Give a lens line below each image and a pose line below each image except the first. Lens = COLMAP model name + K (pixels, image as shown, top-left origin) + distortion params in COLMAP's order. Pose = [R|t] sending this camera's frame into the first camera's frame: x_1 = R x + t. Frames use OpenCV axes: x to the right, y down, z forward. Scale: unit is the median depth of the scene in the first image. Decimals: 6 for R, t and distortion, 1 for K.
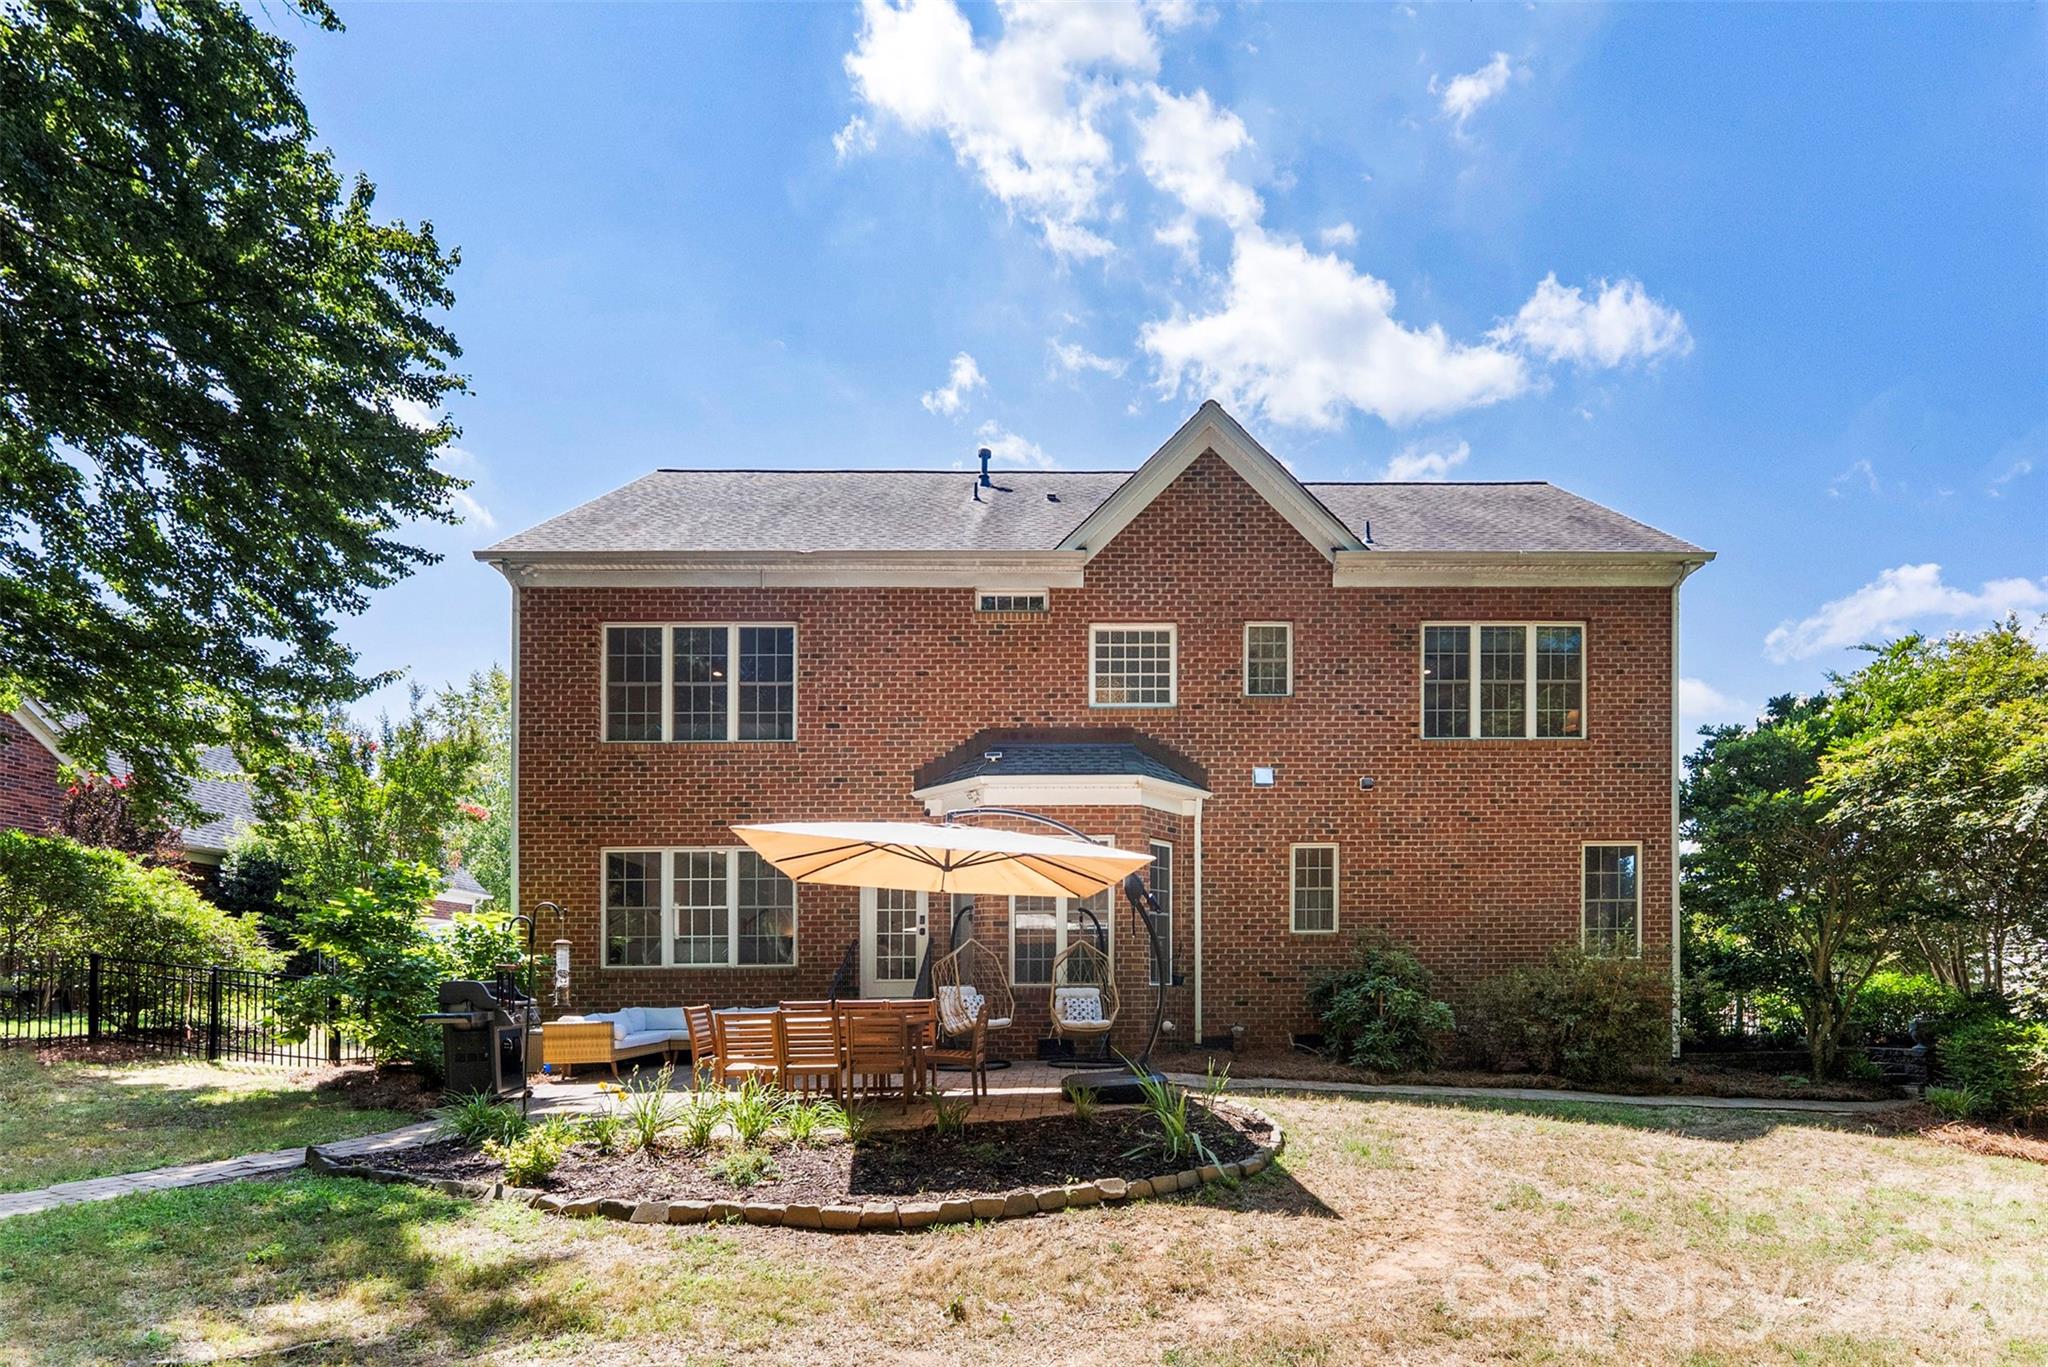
lens RADIAL K [[853.6, 0, 1016.9], [0, 853.6, 710.3], [0, 0, 1]] dist [0.000199, 0.000259]
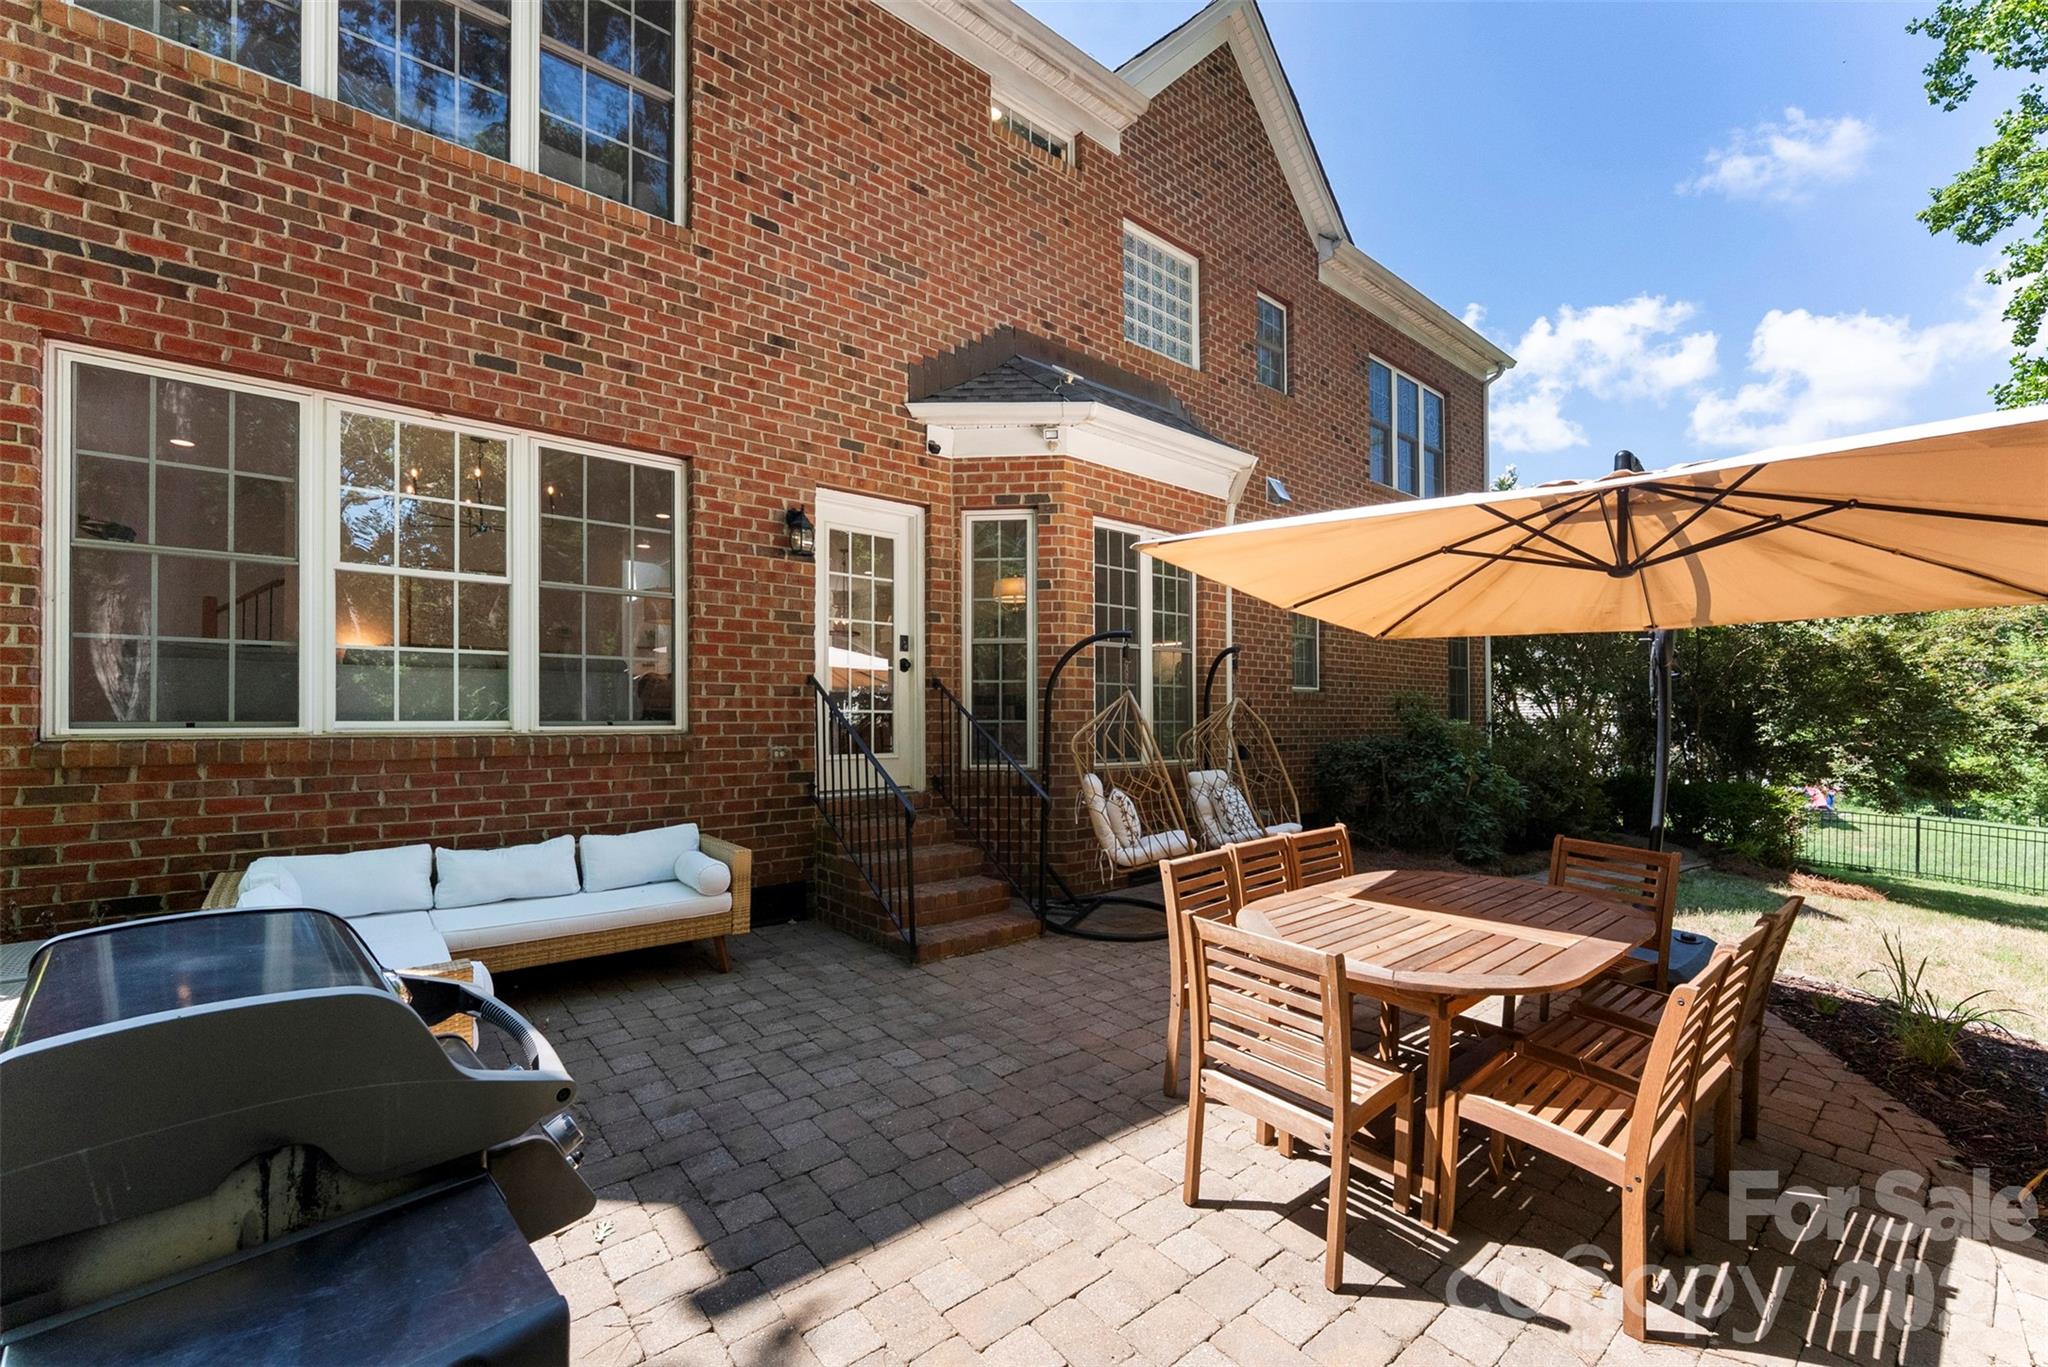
lens RADIAL K [[853.6, 0, 1016.9], [0, 853.6, 710.3], [0, 0, 1]] dist [0.000199, 0.000259]
pose [[0.762344, -0.000326, 0.647172, -0.416090], [0.005919, 0.999962, -0.006468, 0.295164], [-0.647145, 0.008762, 0.762317, 0.540345]]
